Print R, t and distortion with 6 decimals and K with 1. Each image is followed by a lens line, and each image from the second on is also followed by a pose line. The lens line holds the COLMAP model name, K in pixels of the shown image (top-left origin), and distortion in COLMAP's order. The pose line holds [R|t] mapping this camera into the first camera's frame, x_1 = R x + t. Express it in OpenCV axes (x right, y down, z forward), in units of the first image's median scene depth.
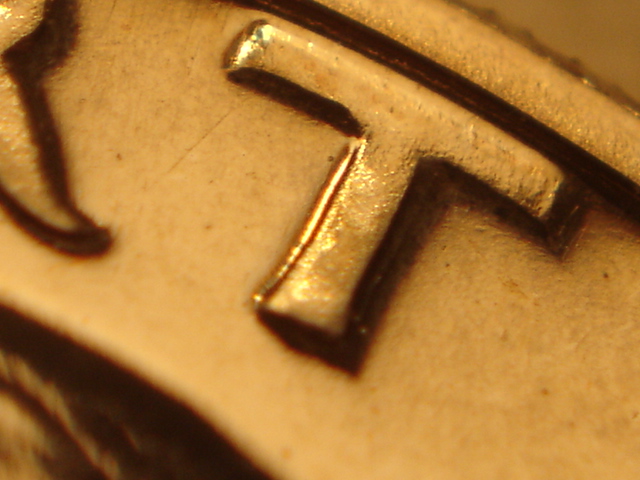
lens RADIAL K [[425.4, 0, 320.9], [0, 425.4, 237.8], [0, 0, 1]] dist [0.006555, 0.001742]
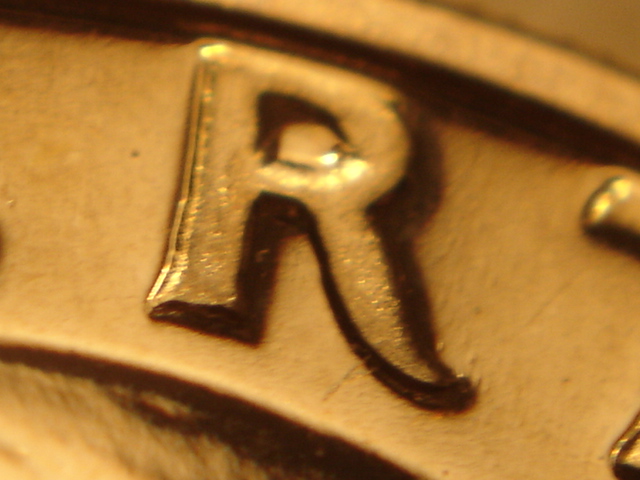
lens RADIAL K [[425.4, 0, 319.1], [0, 425.4, 242.1], [0, 0, 1]] dist [0.006555, 0.001742]
pose [[0.999873, 0.009807, 0.012567, -0.866579], [-0.009625, 0.999850, -0.014432, -0.333623], [-0.012706, 0.014310, 0.999817, -0.010901]]
